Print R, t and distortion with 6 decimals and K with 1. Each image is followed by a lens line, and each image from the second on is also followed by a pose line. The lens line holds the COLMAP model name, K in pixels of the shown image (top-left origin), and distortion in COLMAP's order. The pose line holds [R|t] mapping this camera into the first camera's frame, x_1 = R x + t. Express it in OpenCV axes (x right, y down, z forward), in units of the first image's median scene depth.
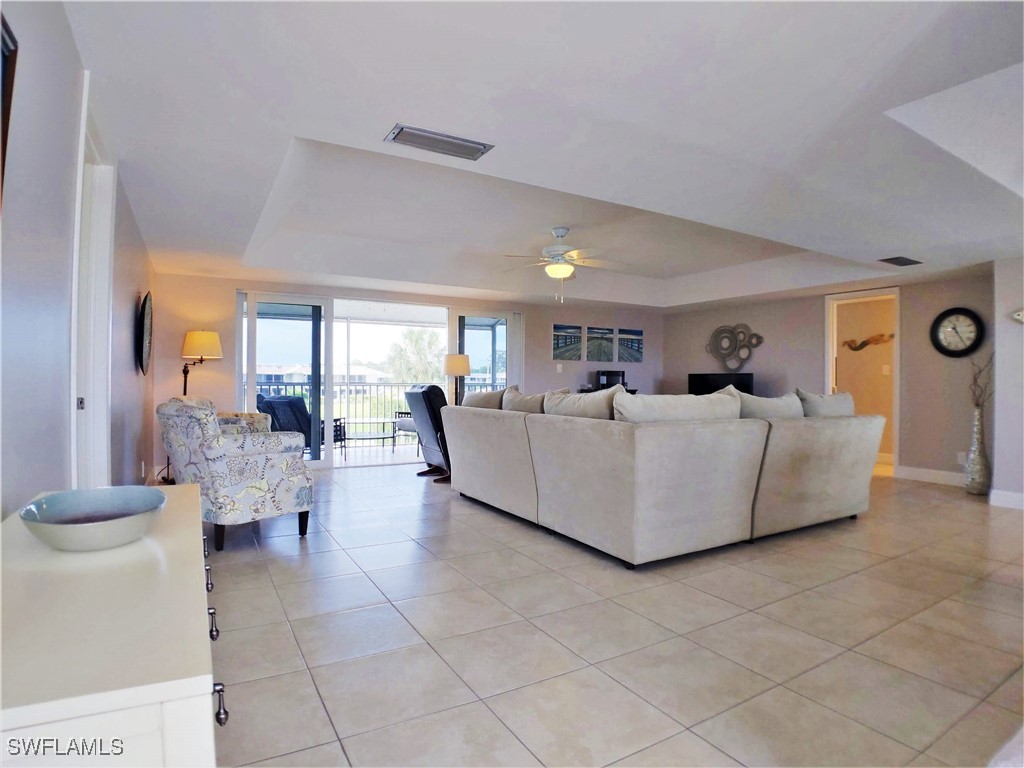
lens RADIAL K [[562.4, 0, 505.0], [0, 562.4, 378.6], [0, 0, 1]] dist [-0.089065, 0.008050]
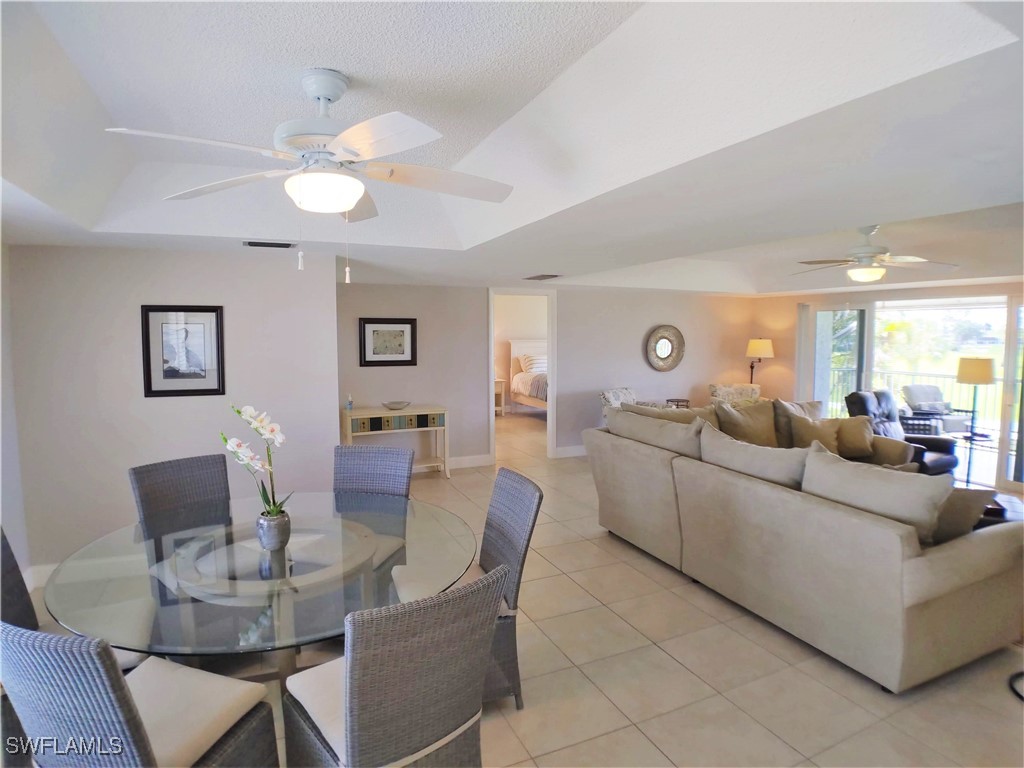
lens RADIAL K [[562.4, 0, 514.9], [0, 562.4, 387.8], [0, 0, 1]] dist [-0.089065, 0.008050]
pose [[-0.091573, 0.086923, -0.991997, 0.639616], [0.004464, 0.996209, 0.086880, -0.060093], [0.995788, 0.003528, -0.091614, 0.340960]]
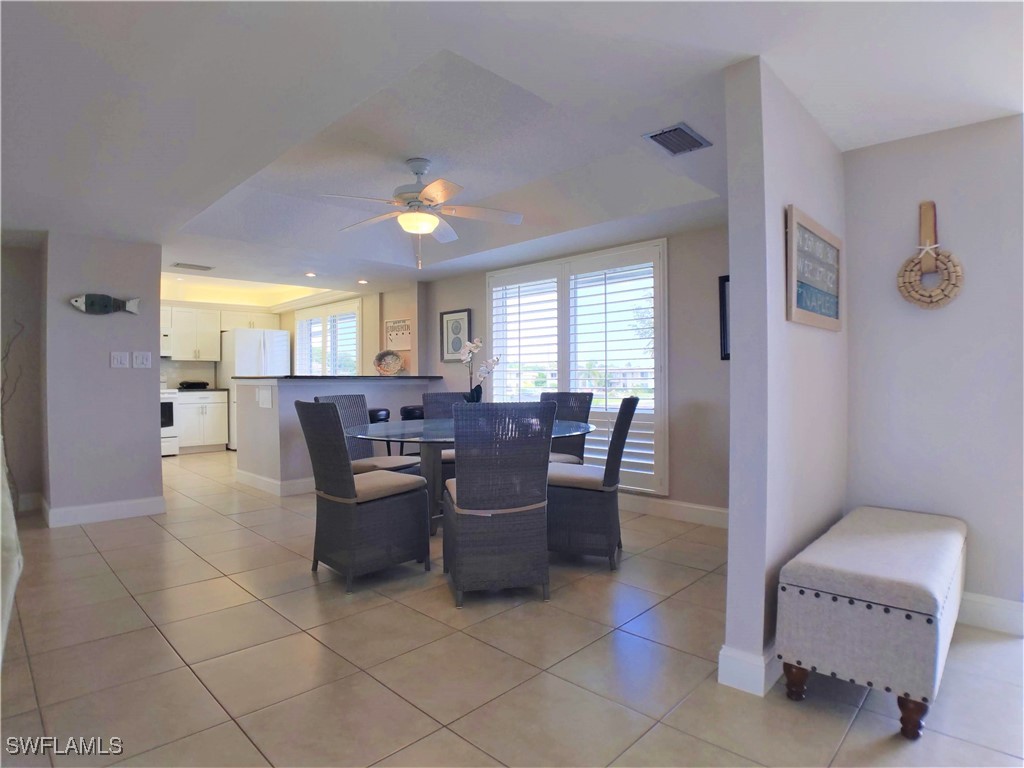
lens RADIAL K [[562.4, 0, 508.6], [0, 562.4, 381.3], [0, 0, 1]] dist [-0.089065, 0.008050]
pose [[-0.283041, -0.010326, 0.959052, -0.038182], [-0.003679, 0.999946, 0.009681, -0.000211], [-0.959101, -0.000789, -0.283064, 0.299044]]
